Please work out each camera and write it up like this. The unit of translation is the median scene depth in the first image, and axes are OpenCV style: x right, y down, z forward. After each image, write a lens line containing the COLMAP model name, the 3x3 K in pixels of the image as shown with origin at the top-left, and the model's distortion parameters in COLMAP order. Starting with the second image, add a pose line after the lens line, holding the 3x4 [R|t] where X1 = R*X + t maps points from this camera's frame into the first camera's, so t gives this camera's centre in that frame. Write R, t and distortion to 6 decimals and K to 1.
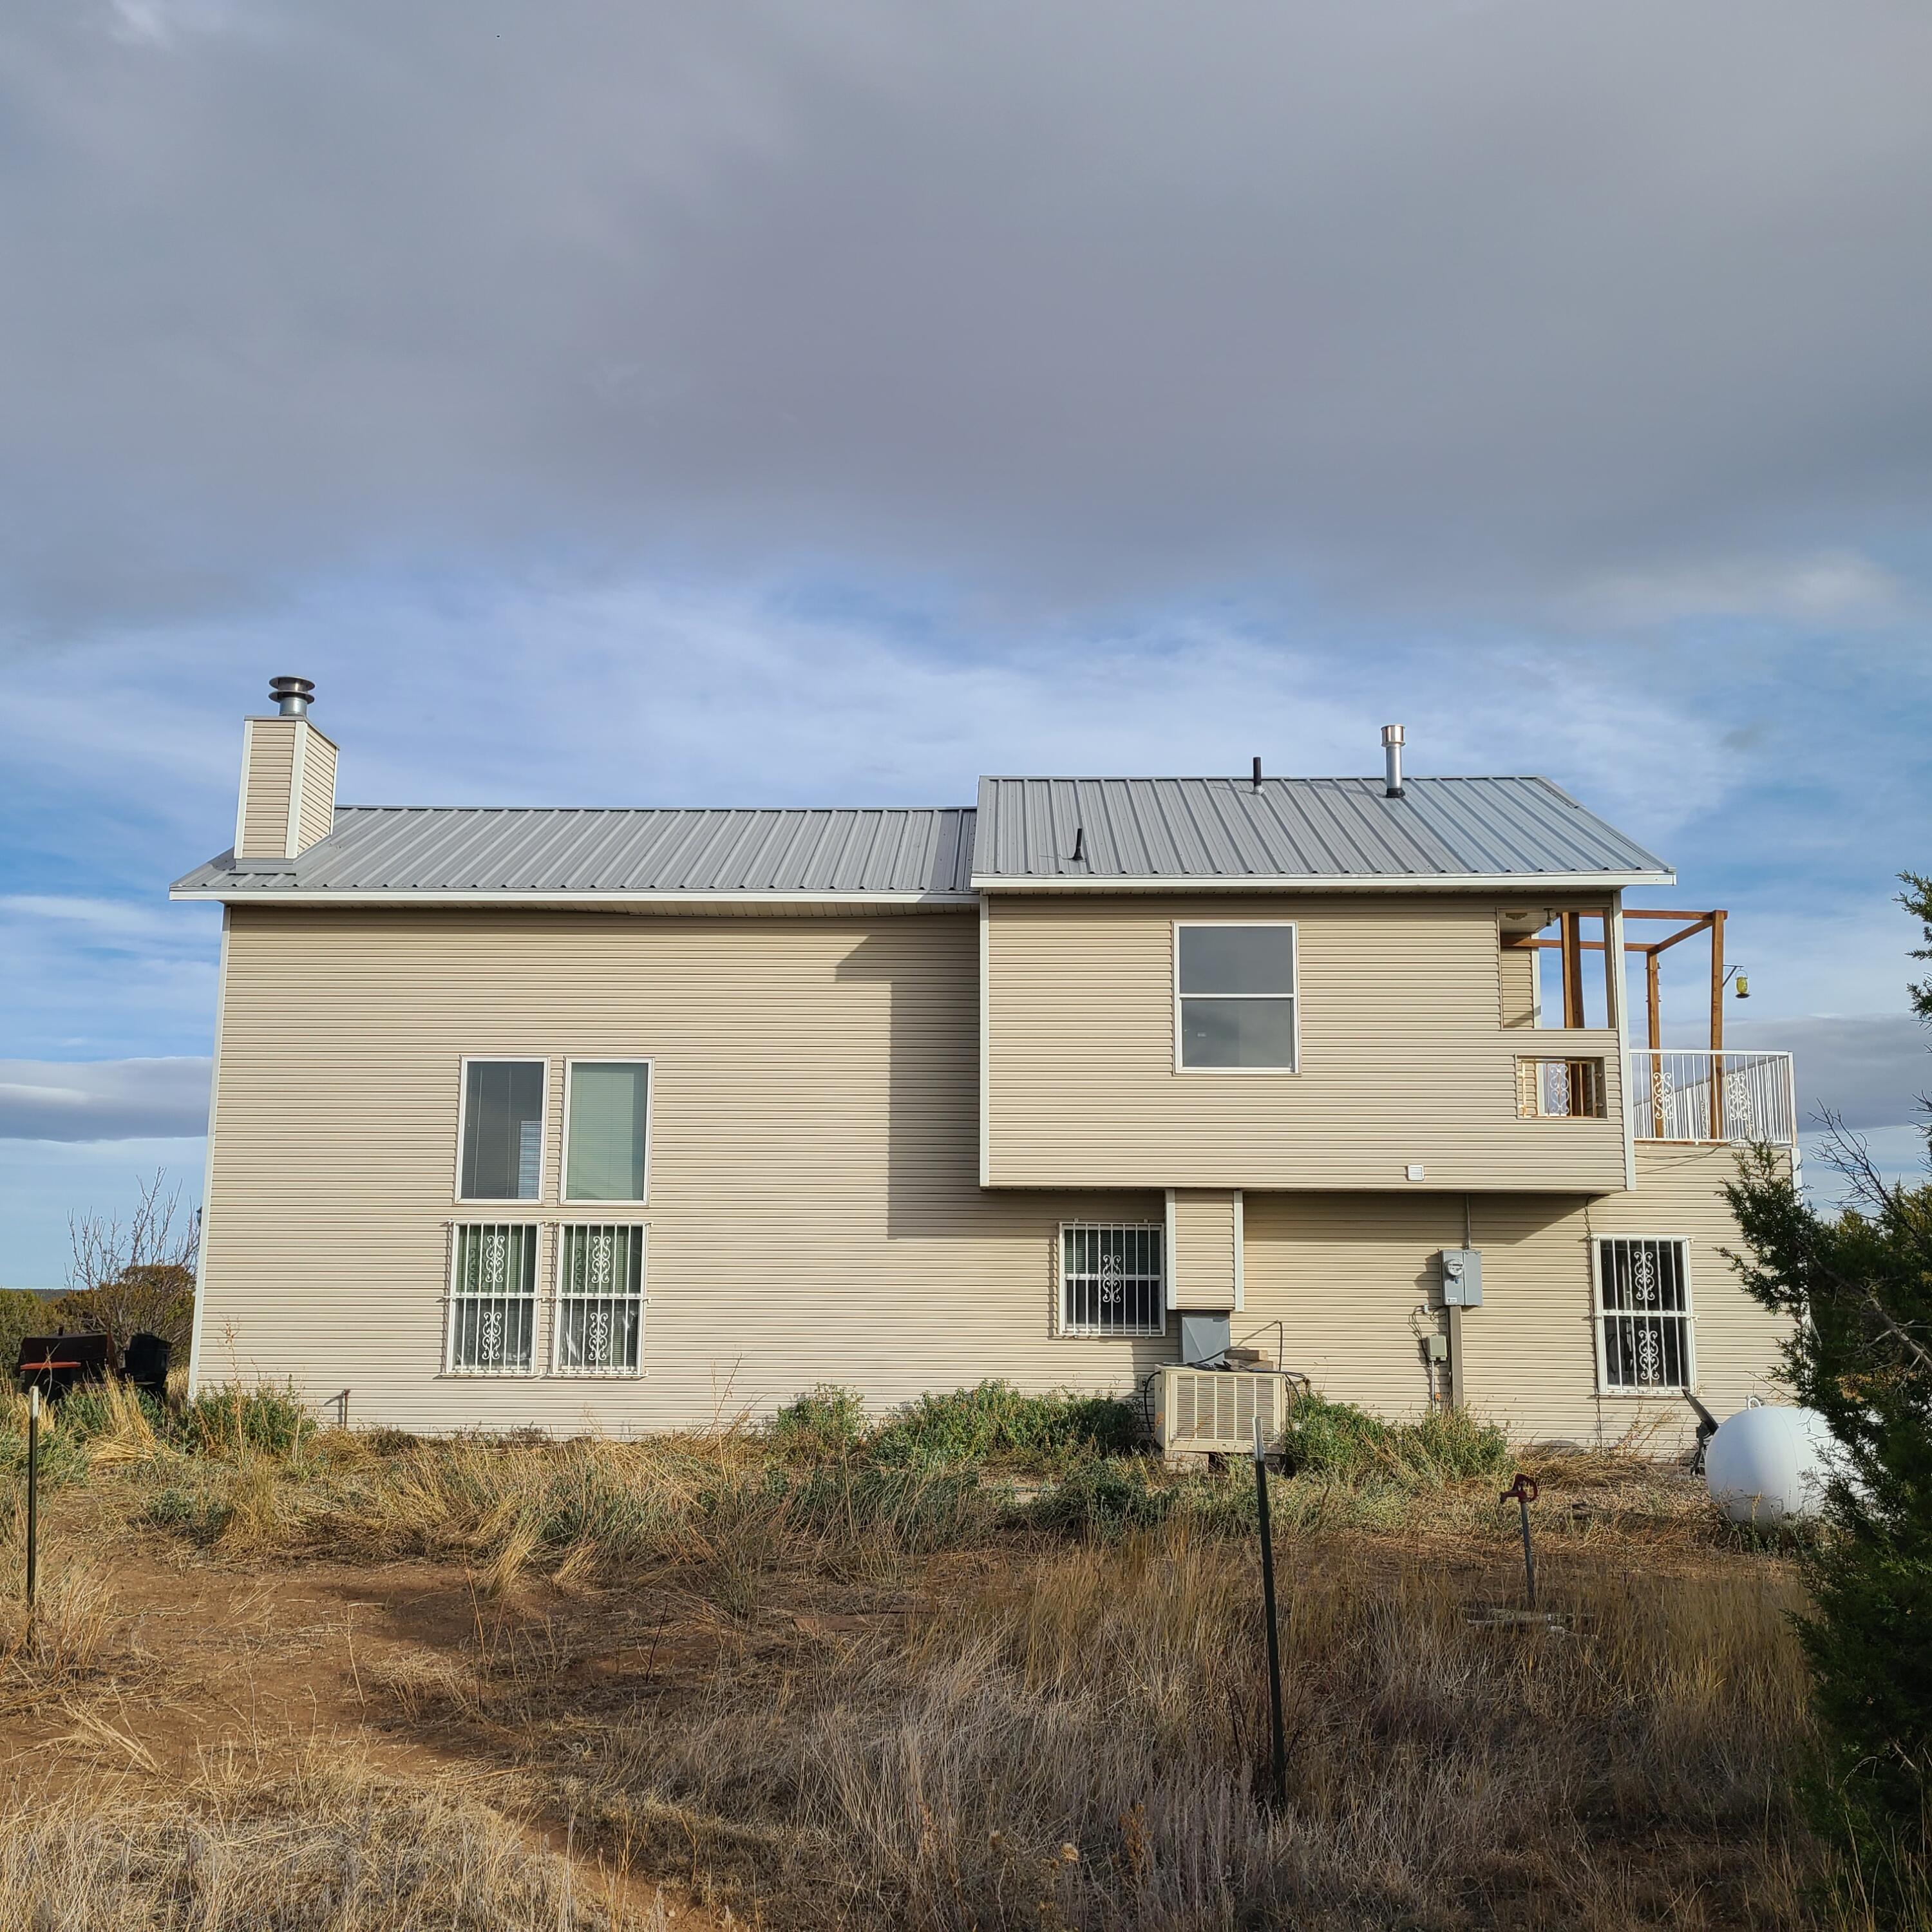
lens RADIAL K [[1926.8, 0, 962.5], [0, 1926.8, 994.8], [0, 0, 1]] dist [0.048387, -0.022051]
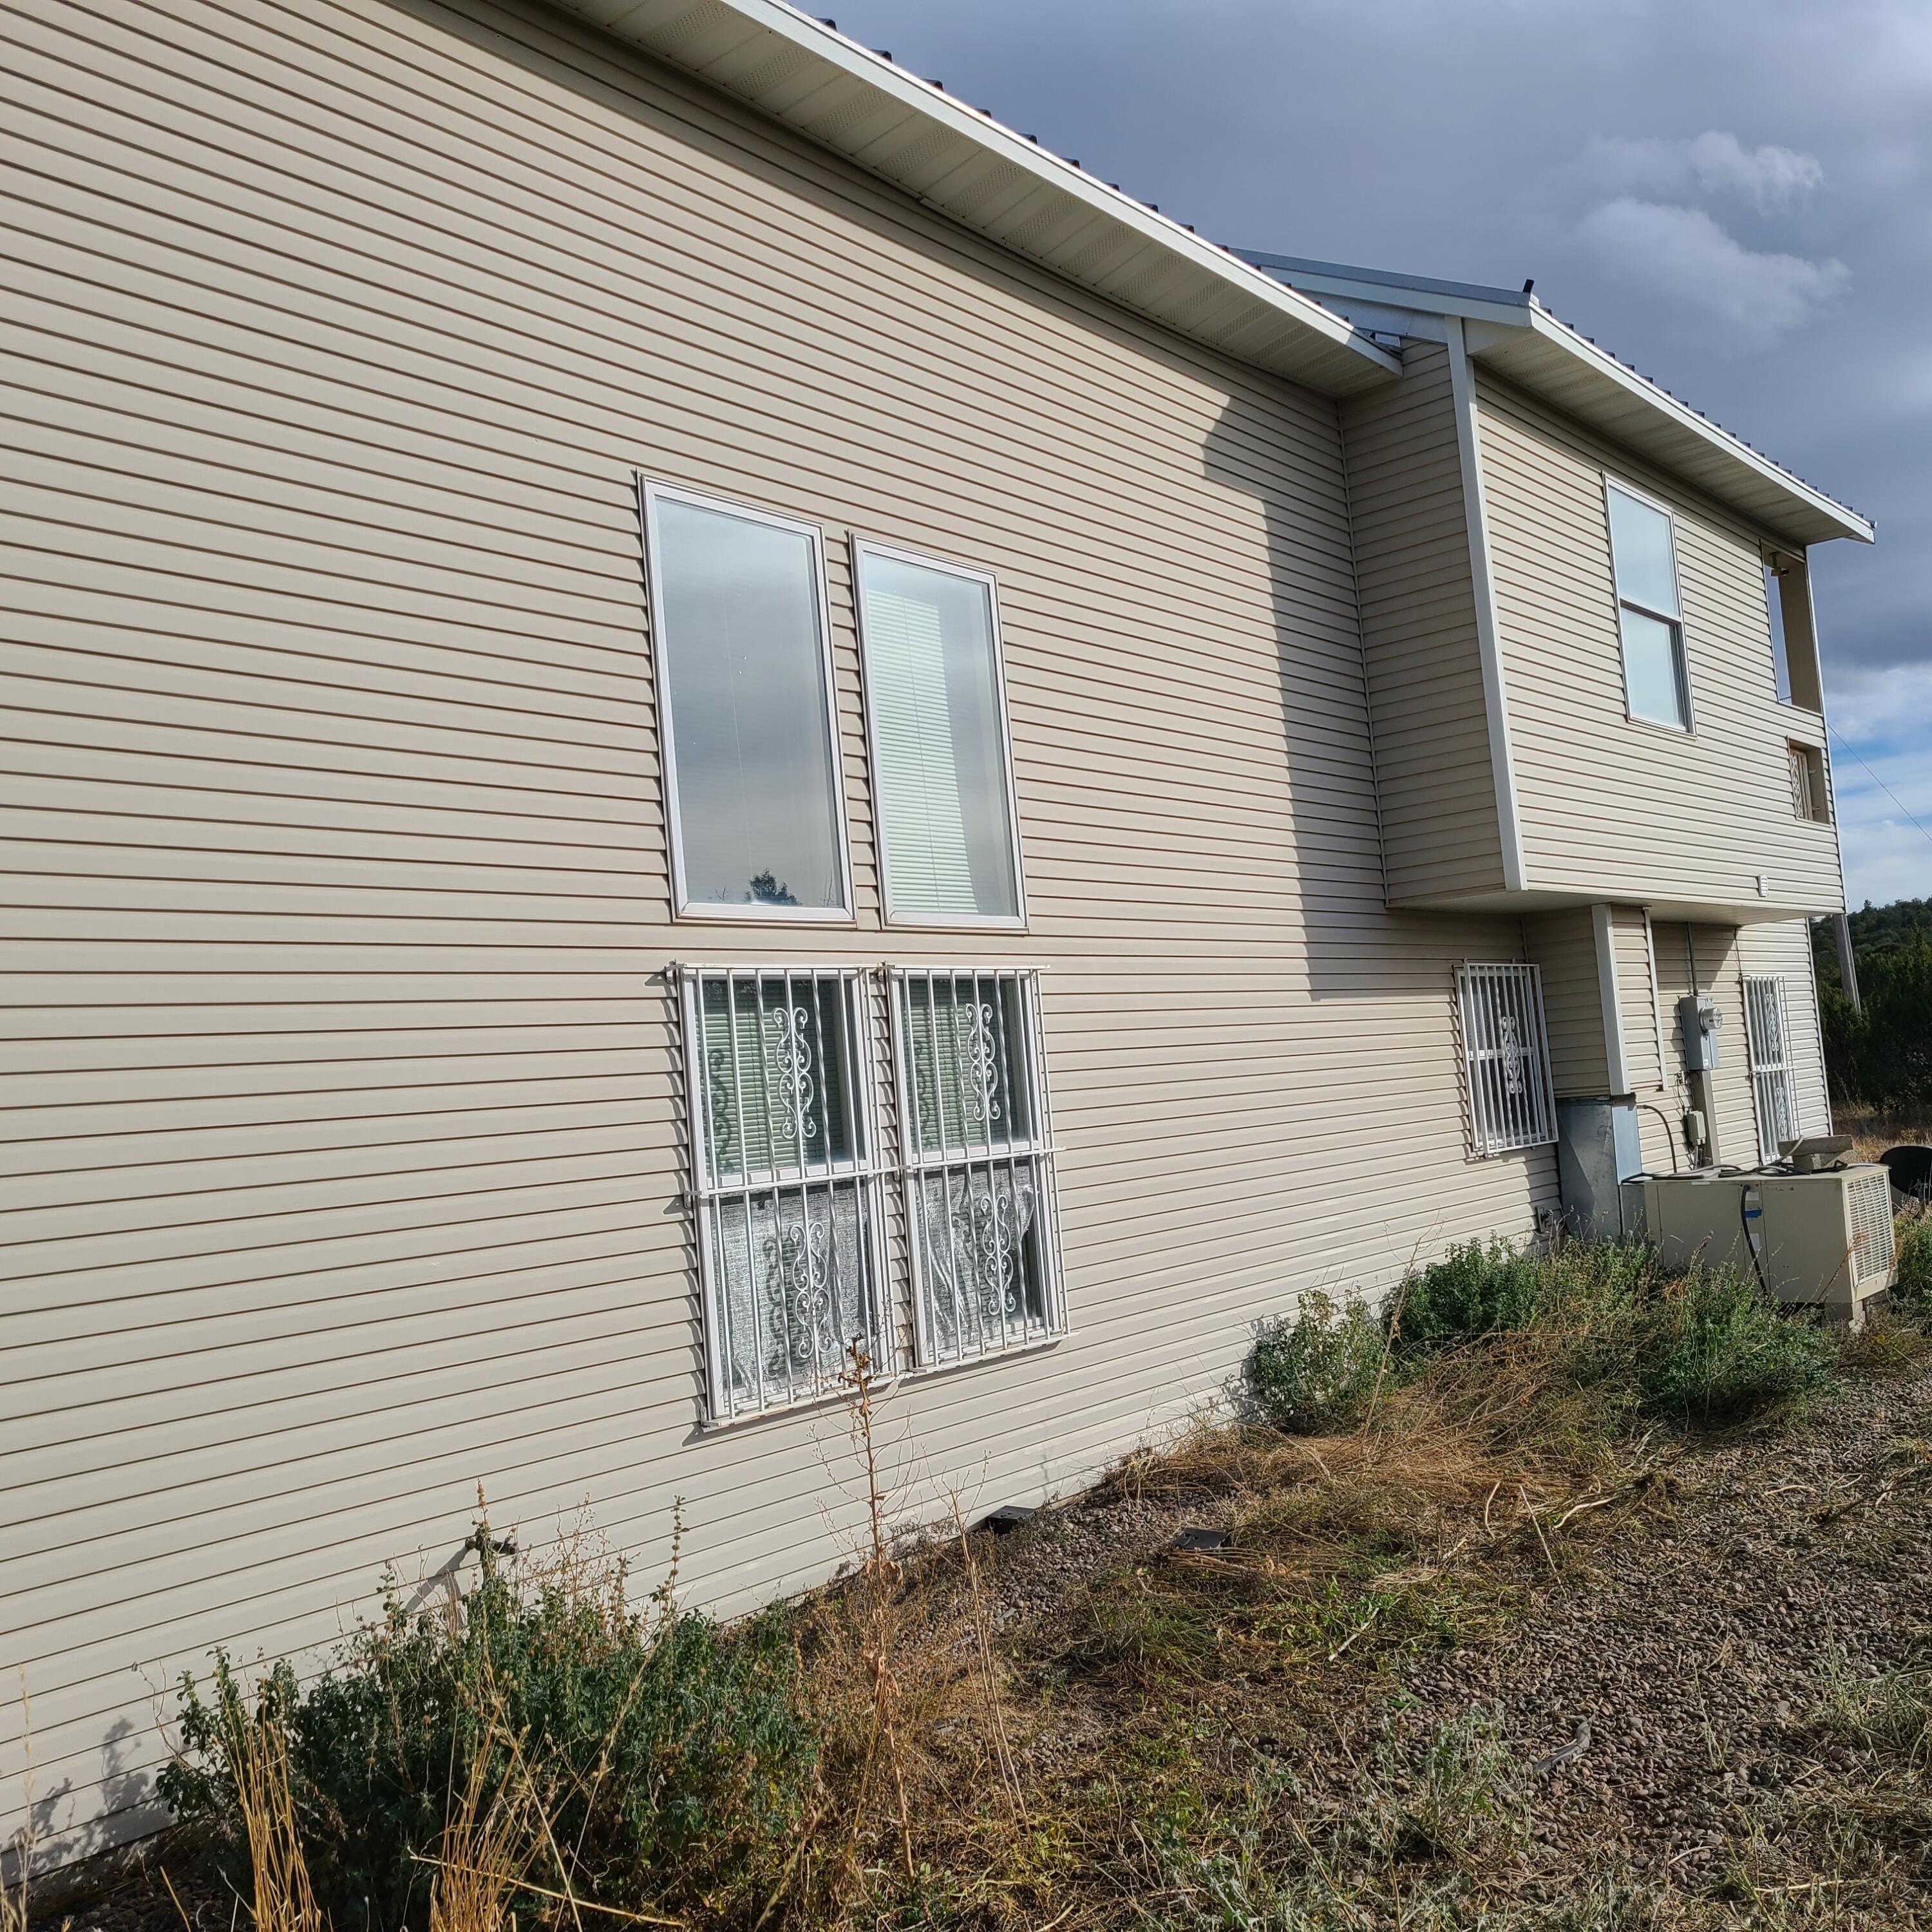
lens RADIAL K [[1930.8, 0, 966.0], [0, 1930.8, 966.0], [0, 0, 1]] dist [0.053782, -0.051781]
pose [[0.599781, -0.002684, 0.800160, -0.522002], [-0.035639, 0.998912, 0.030066, 0.109884], [-0.799370, -0.046550, 0.599033, 0.796950]]
